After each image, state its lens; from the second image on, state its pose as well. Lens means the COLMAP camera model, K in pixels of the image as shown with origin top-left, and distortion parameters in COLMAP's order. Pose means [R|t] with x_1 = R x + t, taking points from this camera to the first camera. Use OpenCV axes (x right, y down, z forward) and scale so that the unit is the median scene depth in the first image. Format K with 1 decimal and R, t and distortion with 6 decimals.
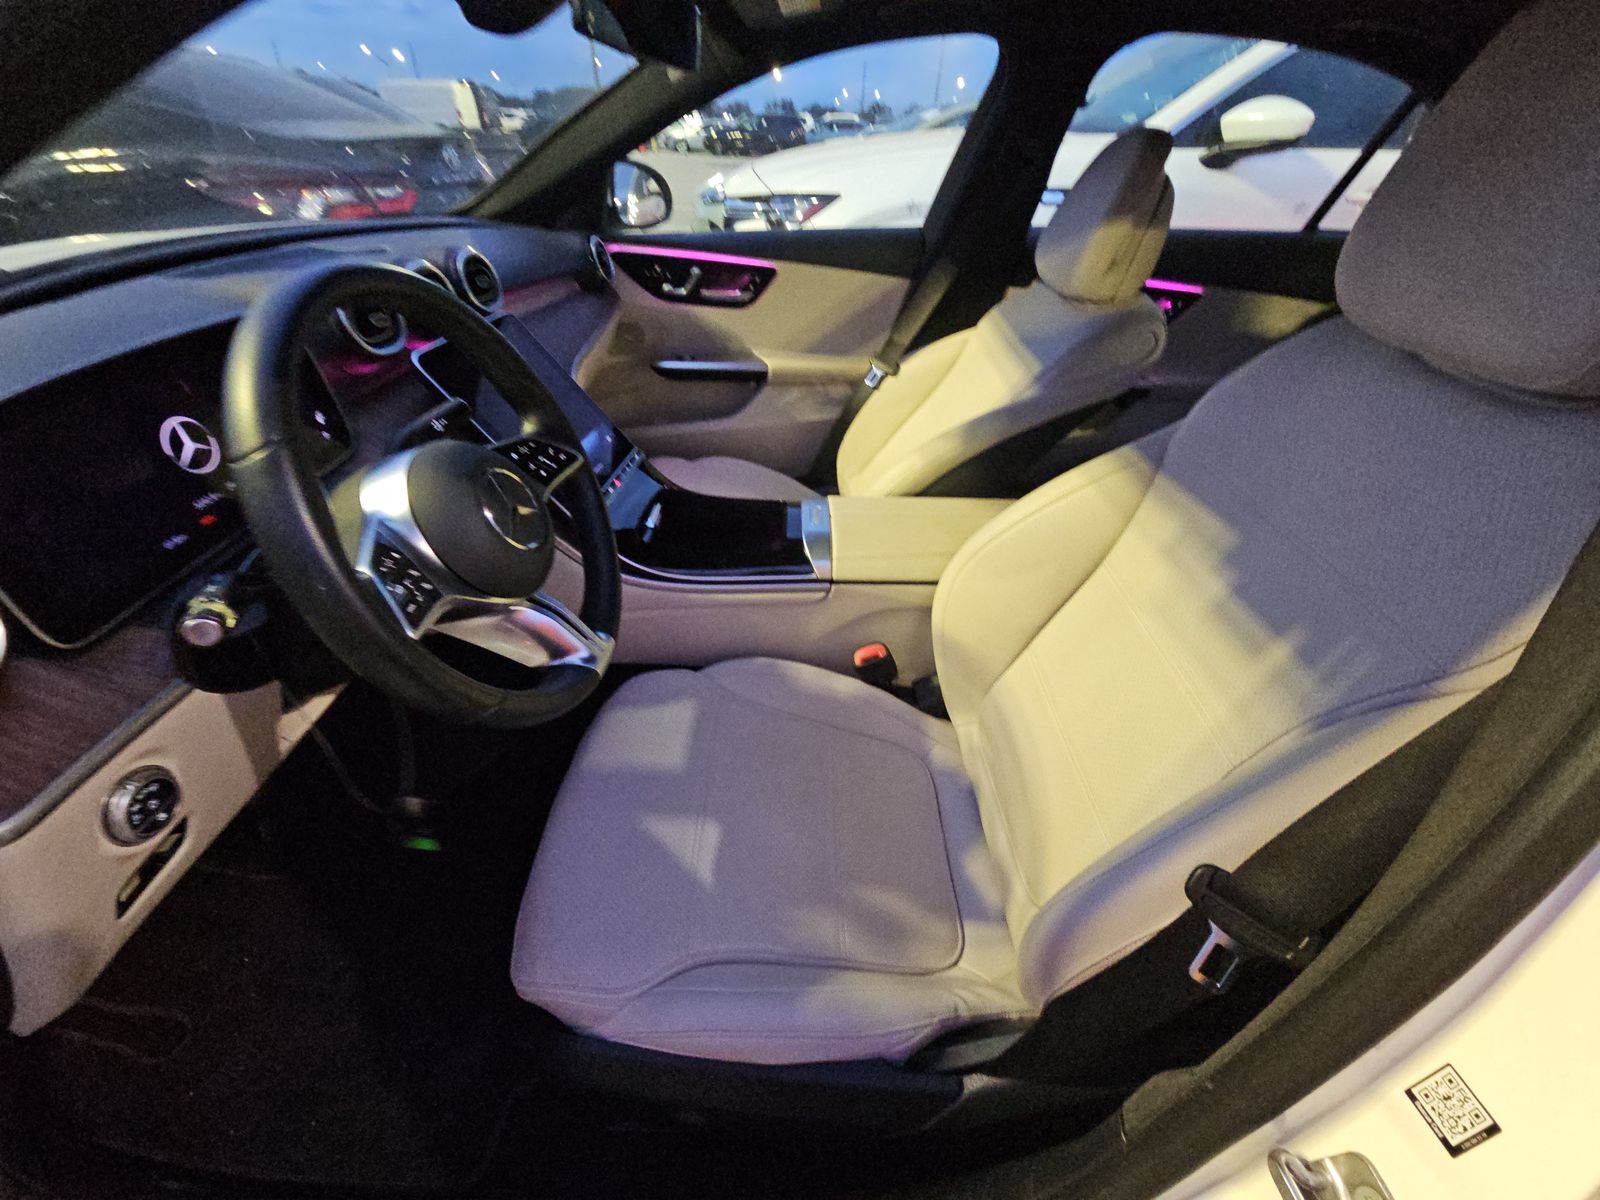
lens RADIAL K [[650.8, 0, 803.2], [0, 650.8, 604.2], [0, 0, 1]] dist [-0.001491, -0.000400]
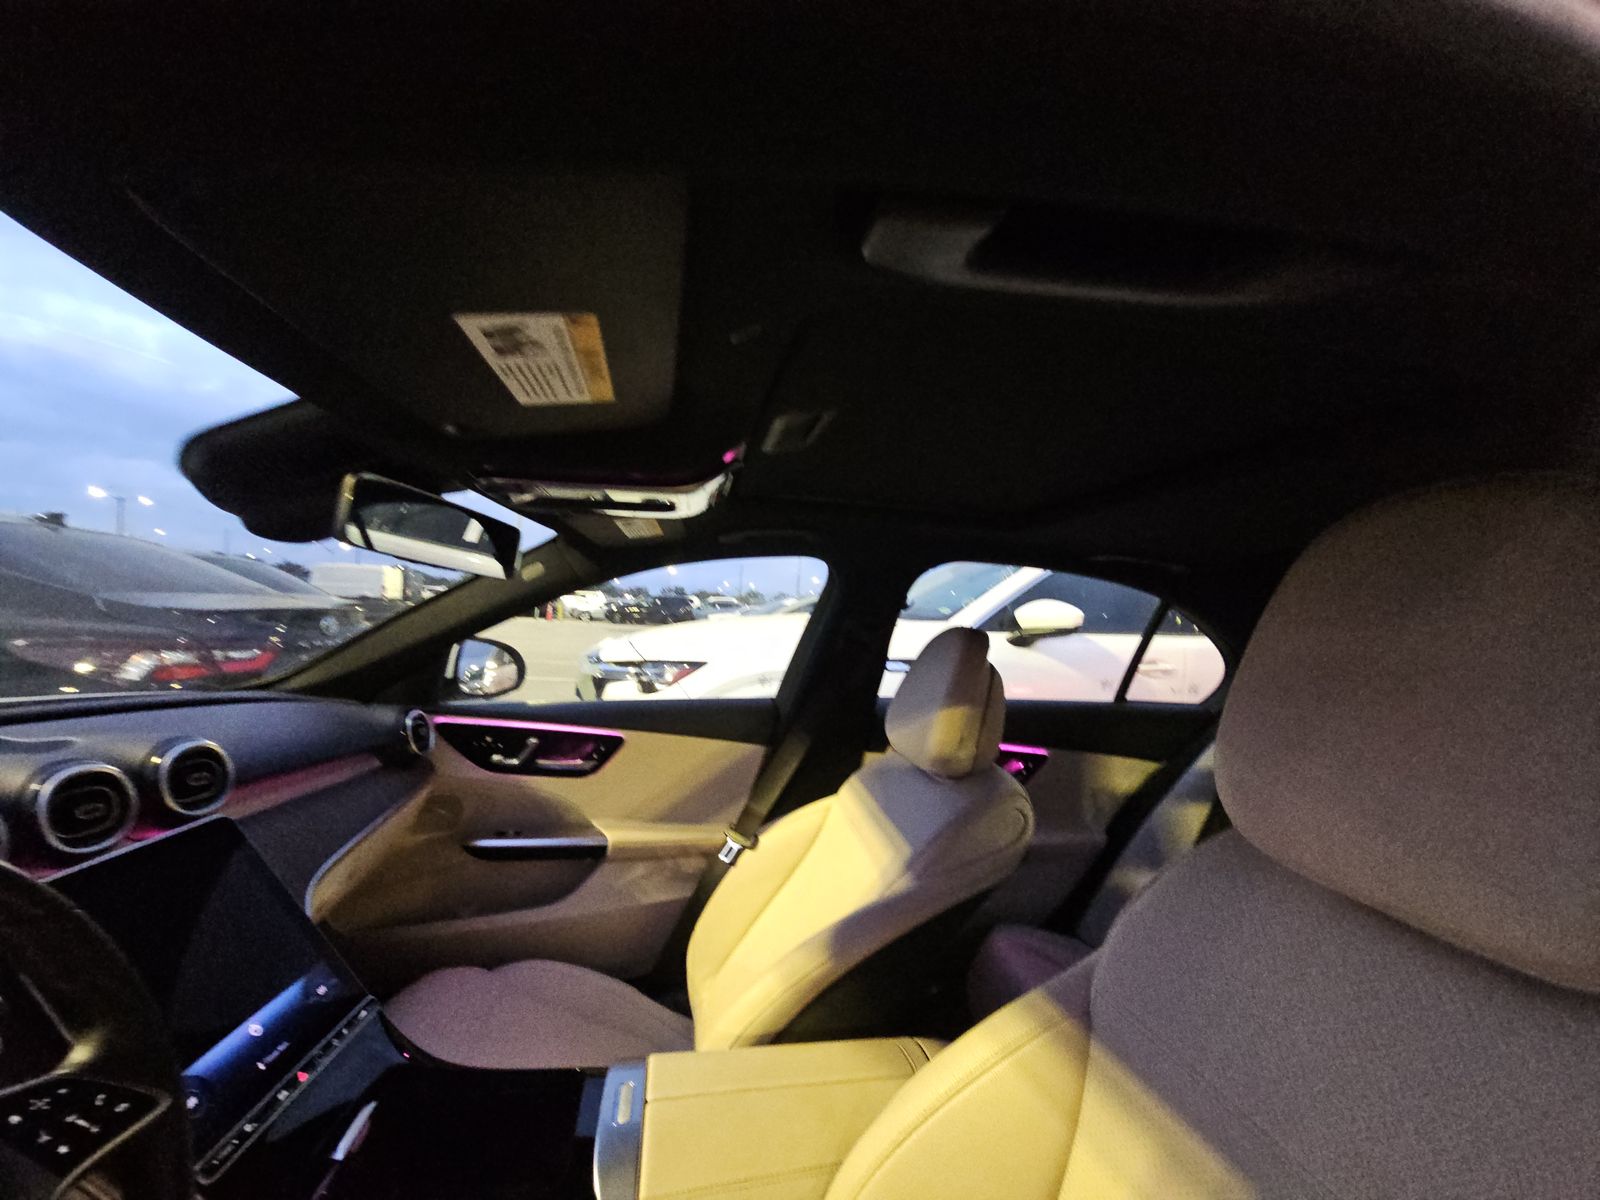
lens RADIAL K [[650.8, 0, 803.2], [0, 650.8, 604.2], [0, 0, 1]] dist [-0.001491, -0.000400]
pose [[0.985401, 0.025362, 0.168350, 0.049762], [0.079694, 0.805100, -0.587761, -0.093657], [-0.150445, 0.592597, 0.791325, 0.096964]]
